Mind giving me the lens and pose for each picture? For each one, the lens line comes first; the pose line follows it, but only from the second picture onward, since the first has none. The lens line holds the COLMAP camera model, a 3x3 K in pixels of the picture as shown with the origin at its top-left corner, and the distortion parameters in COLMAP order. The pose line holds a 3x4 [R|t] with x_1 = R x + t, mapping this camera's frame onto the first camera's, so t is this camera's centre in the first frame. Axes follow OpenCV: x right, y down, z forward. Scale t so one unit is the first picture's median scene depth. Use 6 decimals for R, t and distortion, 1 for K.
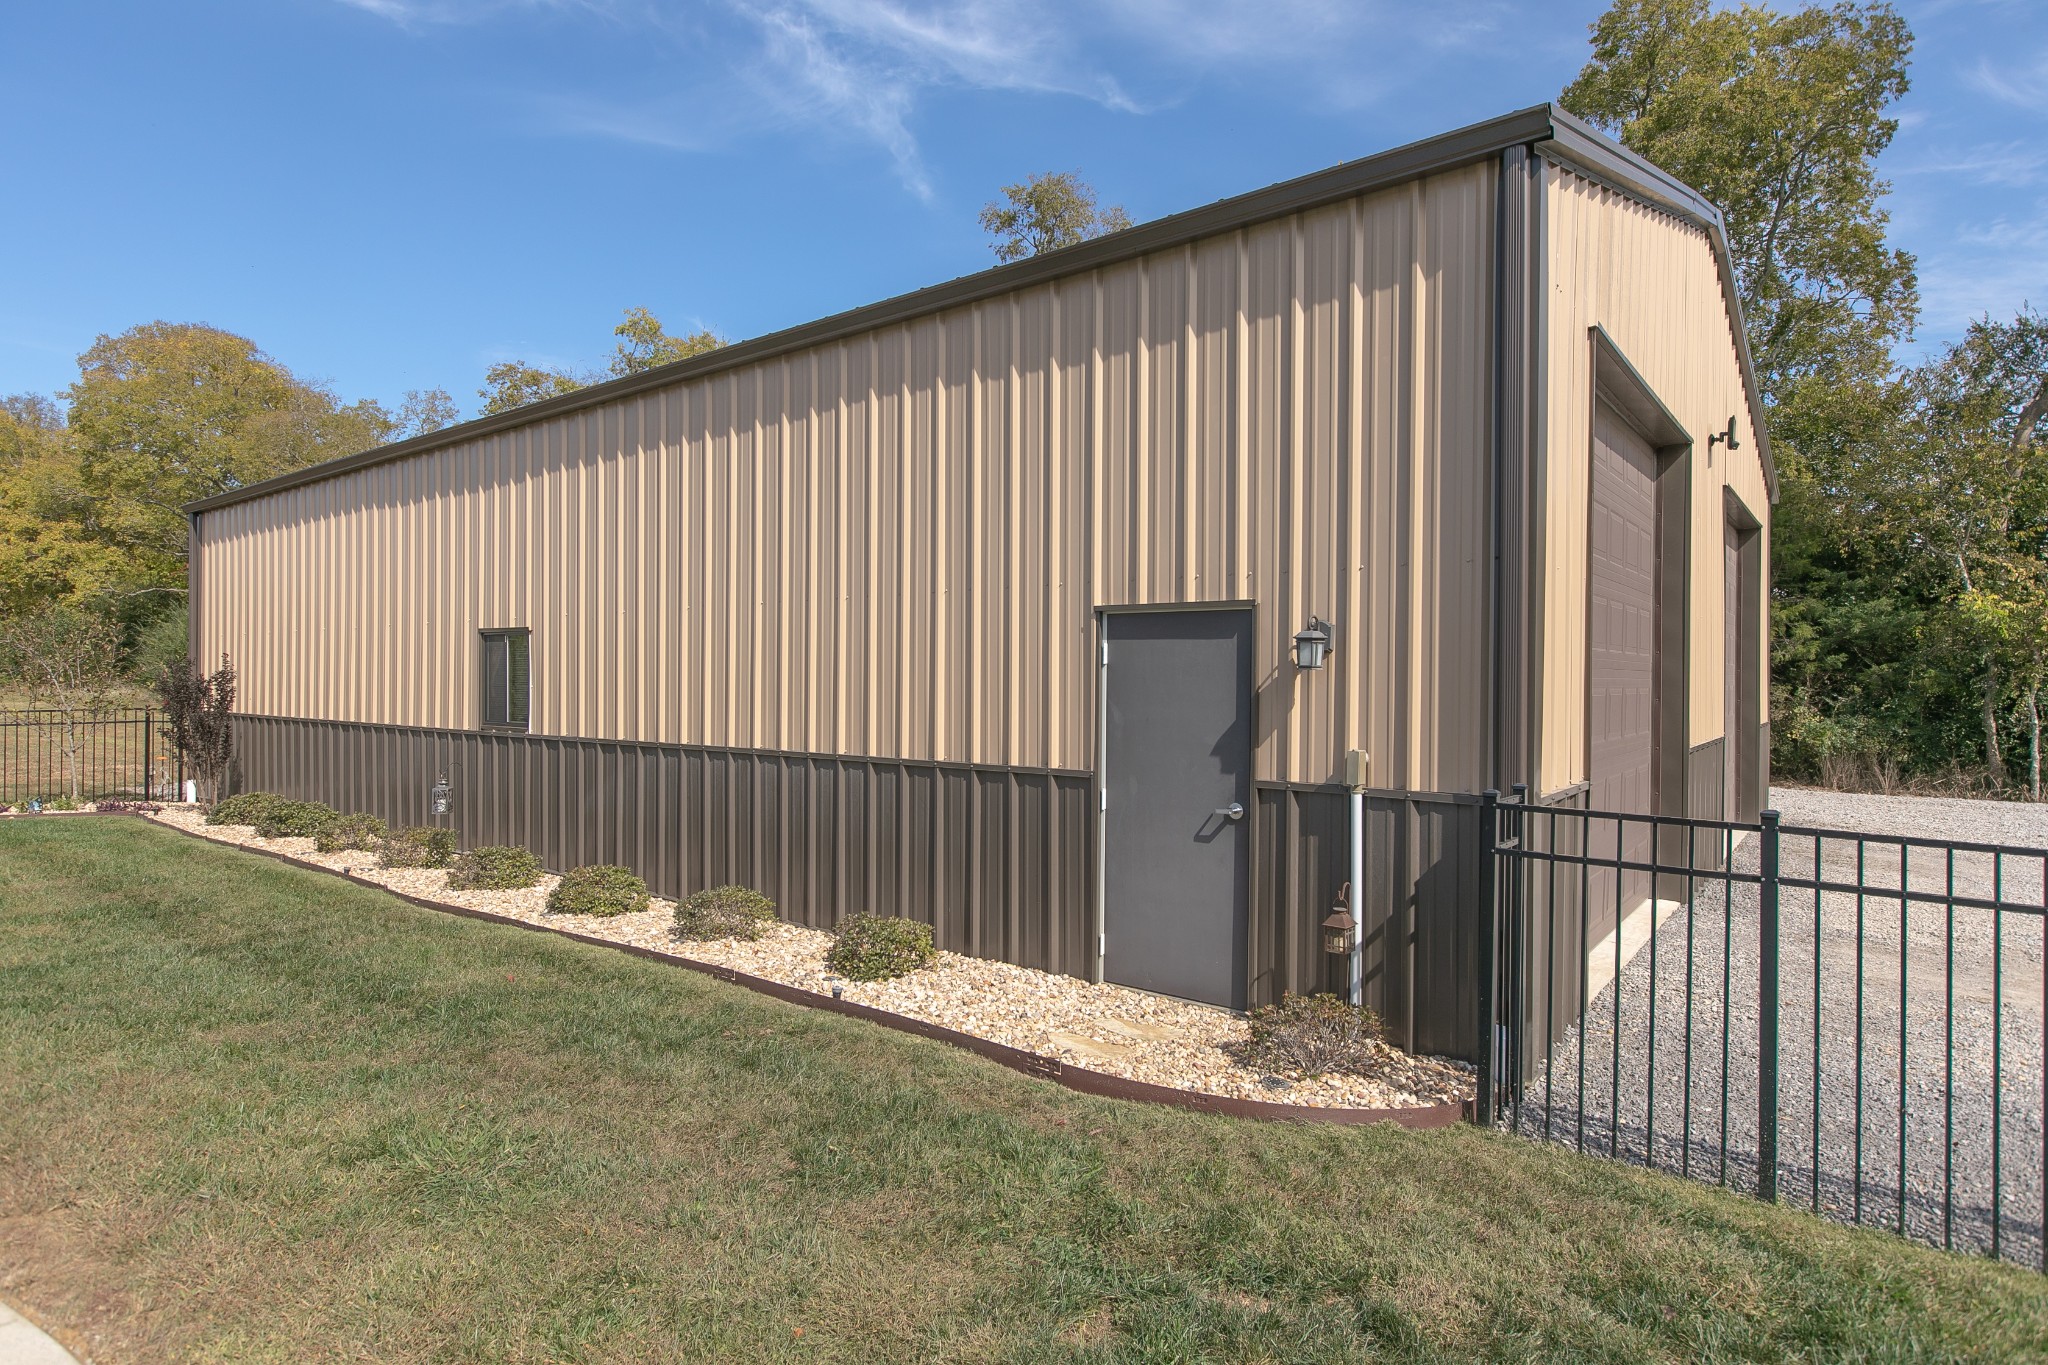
lens RADIAL K [[1099.4, 0, 1034.7], [0, 1099.4, 684.2], [0, 0, 1]] dist [-0.001614, 0.003090]
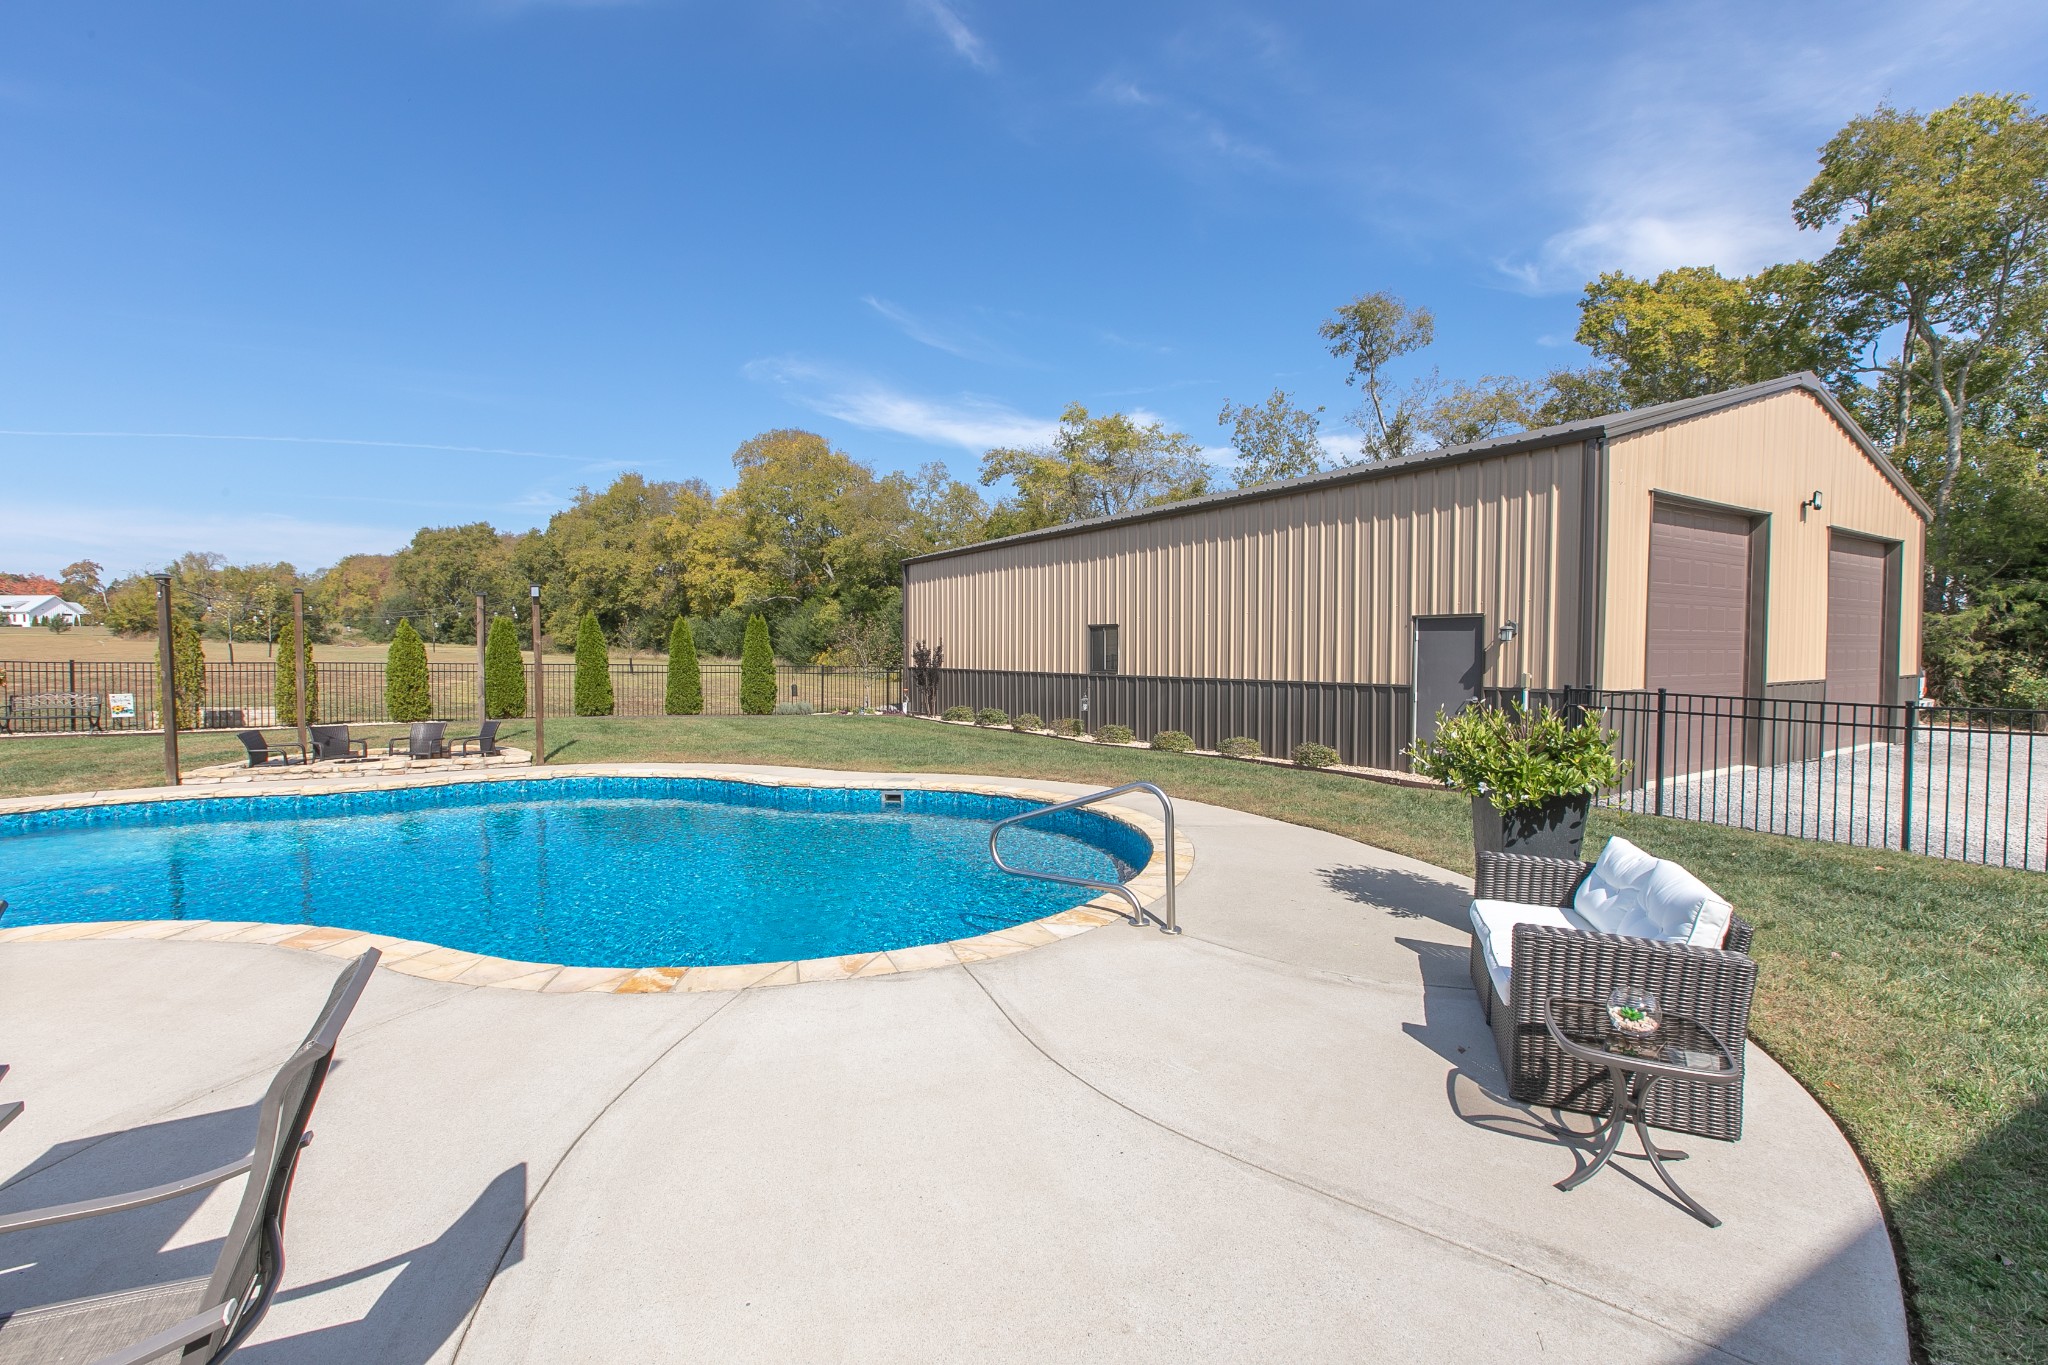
lens RADIAL K [[903.6, 0, 1026.2], [0, 903.6, 680.8], [0, 0, 1]] dist [0.000821, 0.000098]
pose [[0.944475, 0.007063, -0.328508, -0.085909], [0.001728, 0.999648, 0.026460, 0.015800], [0.328579, -0.025558, 0.944130, -1.059110]]
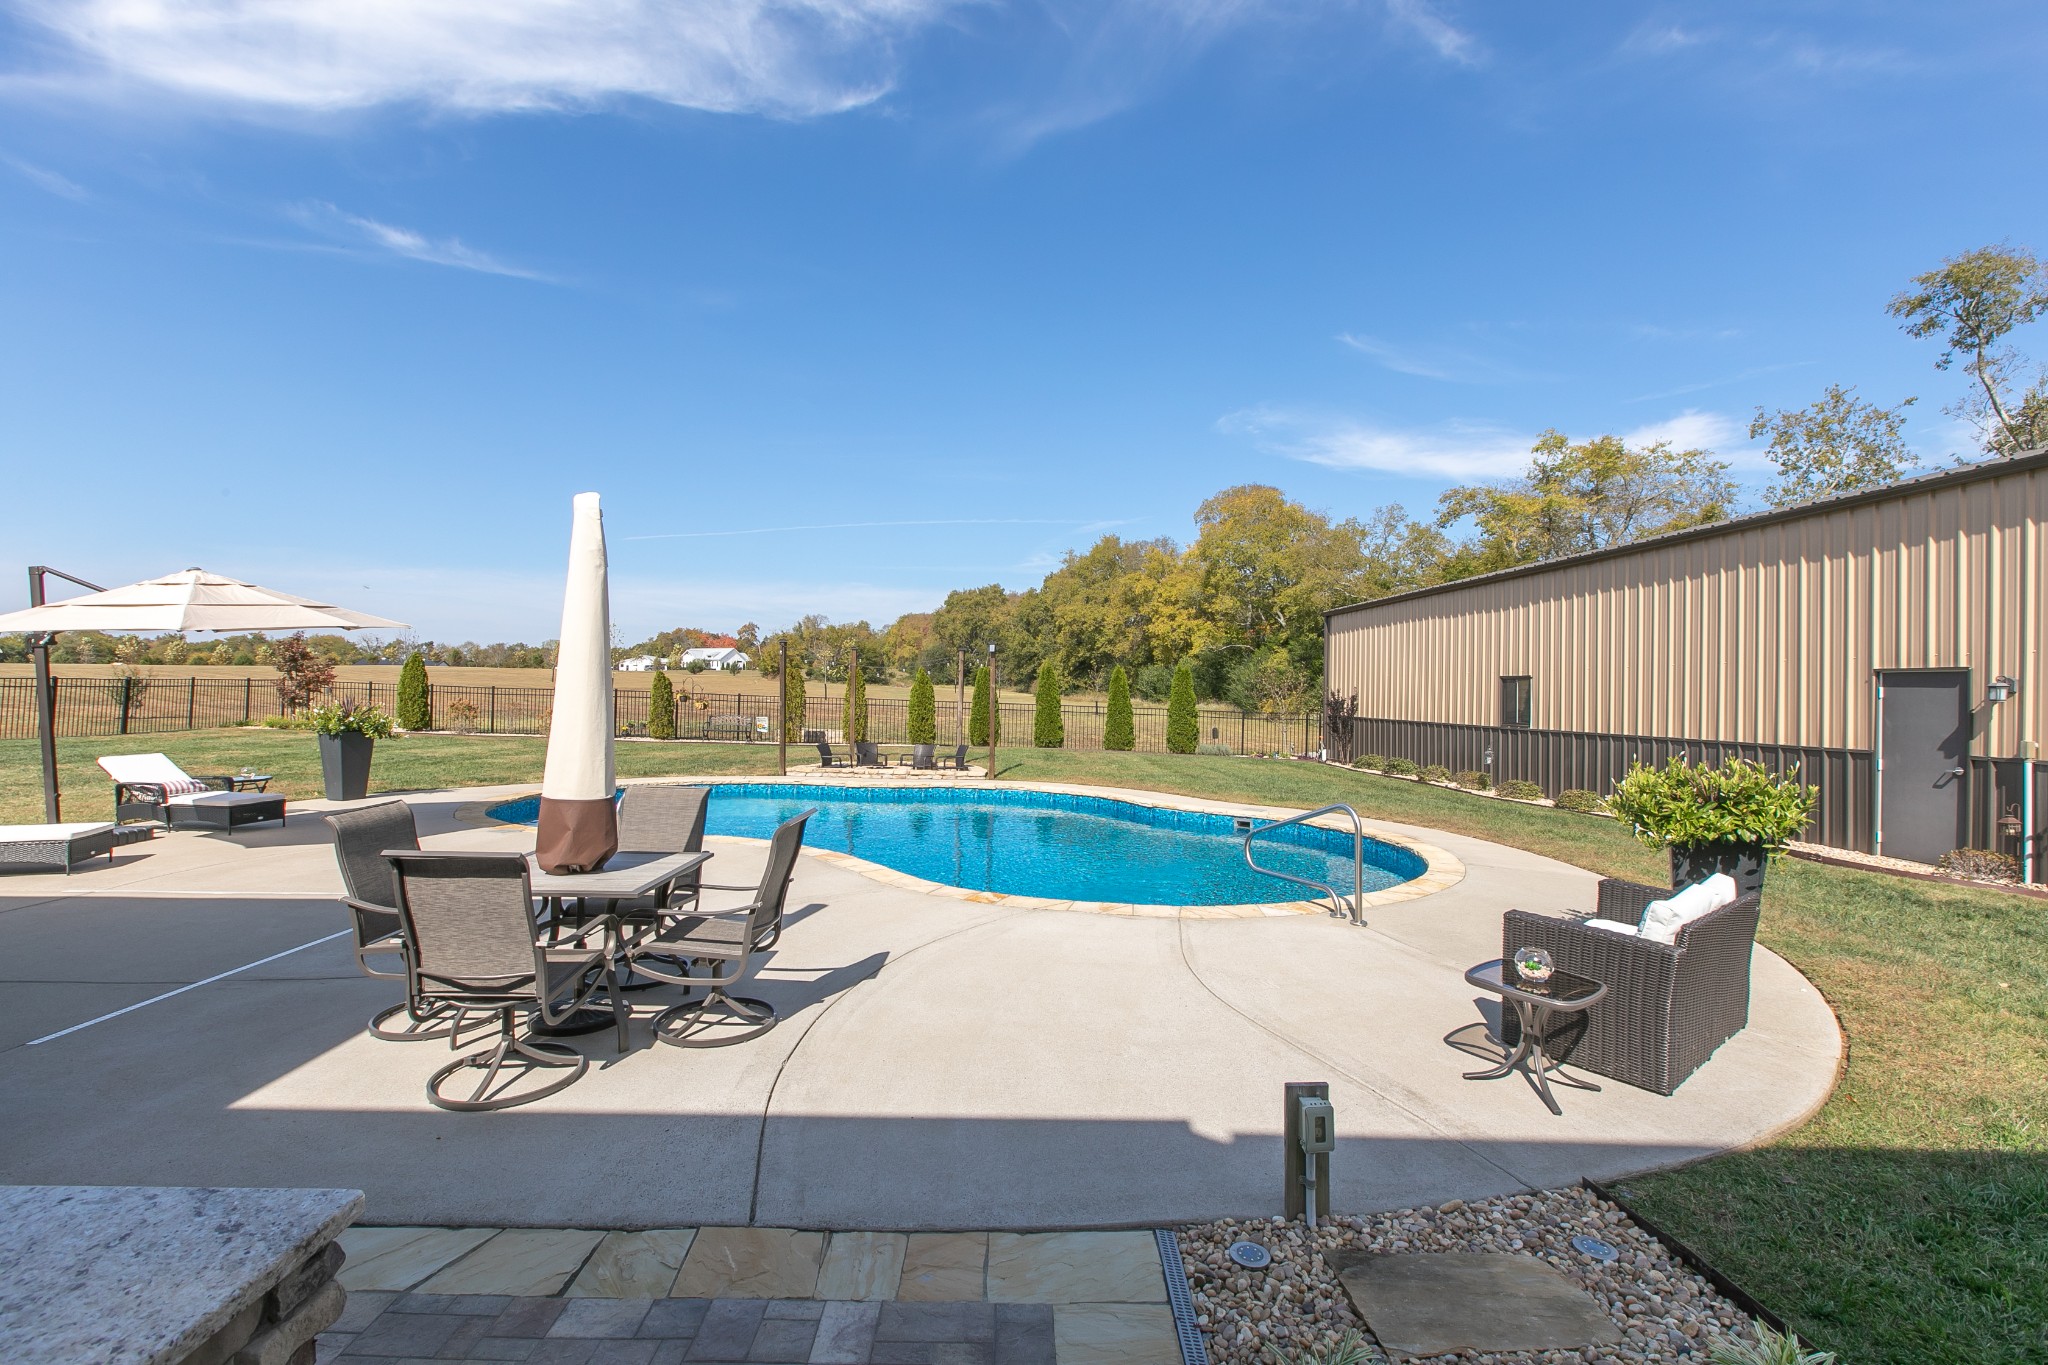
lens RADIAL K [[907.6, 0, 1027.1], [0, 907.6, 687.6], [0, 0, 1]] dist [0.000365, -0.001009]
pose [[0.666713, 0.005038, -0.745297, 0.244911], [-0.021784, 0.999682, -0.012730, 0.017200], [0.744996, 0.024723, 0.666611, -1.204024]]
